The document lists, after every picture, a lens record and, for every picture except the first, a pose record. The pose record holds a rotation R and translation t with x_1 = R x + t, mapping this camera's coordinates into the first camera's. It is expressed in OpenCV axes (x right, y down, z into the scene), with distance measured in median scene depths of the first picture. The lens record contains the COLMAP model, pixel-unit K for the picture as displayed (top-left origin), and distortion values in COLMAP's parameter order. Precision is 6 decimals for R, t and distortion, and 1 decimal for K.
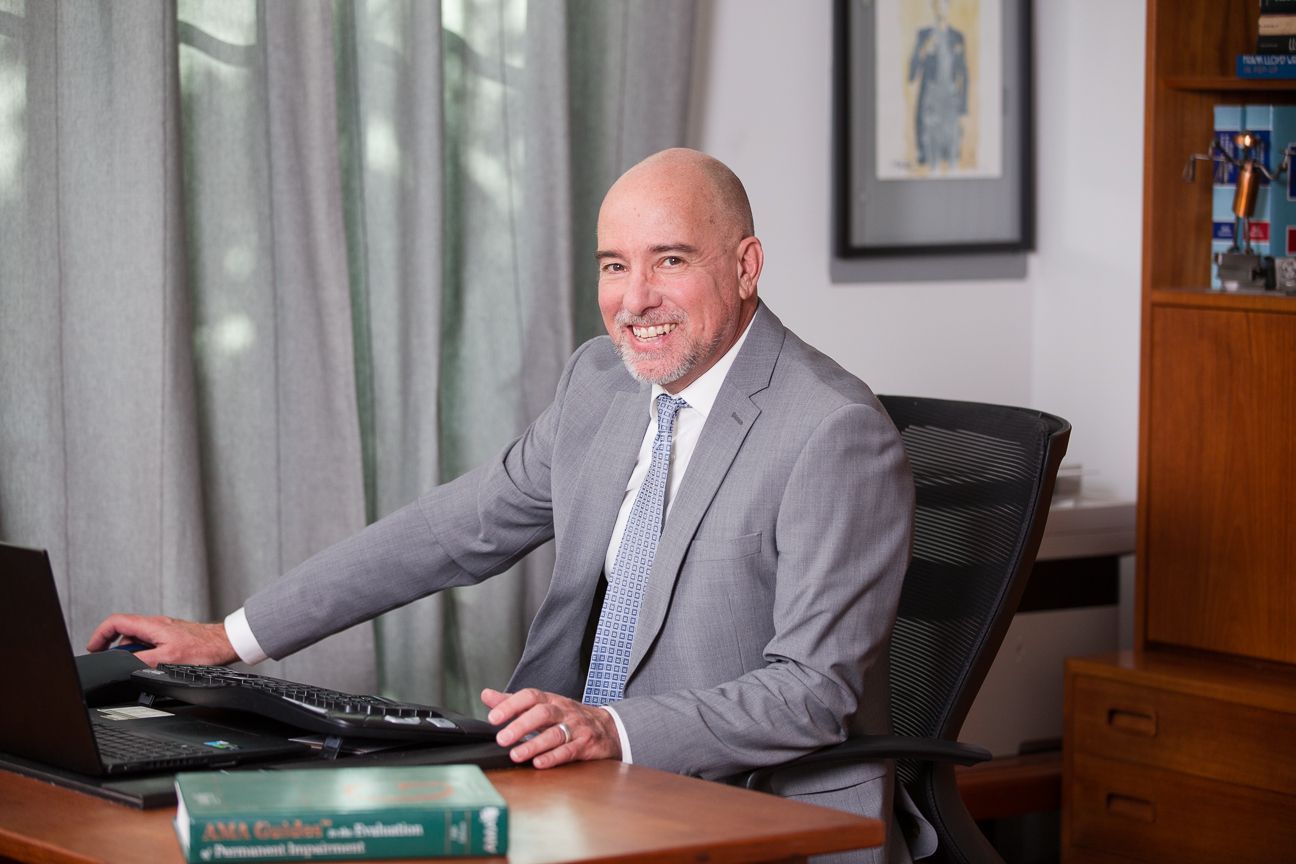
lens RADIAL K [[3736.3, 0, 648.4], [0, 3736.3, 433.4], [0, 0, 1]] dist [0.134823, 0.000000]
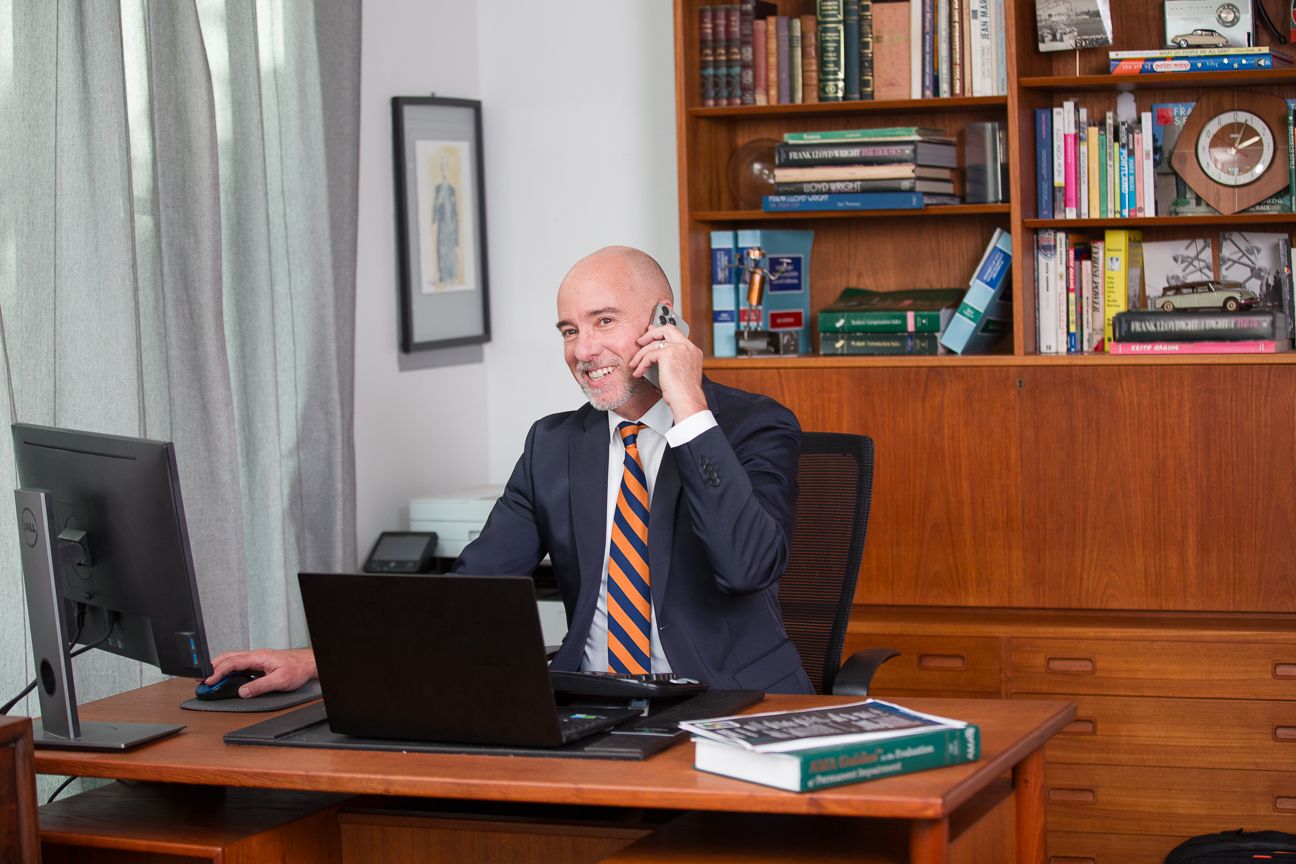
lens RADIAL K [[2632.7, 0, 646.6], [0, 2632.7, 428.8], [0, 0, 1]] dist [0.097816, 0.000000]
pose [[0.886427, -0.065808, 0.458165, -0.374189], [0.075041, 0.997179, -0.001956, -0.011506], [-0.456744, 0.036115, 0.888865, 0.109661]]
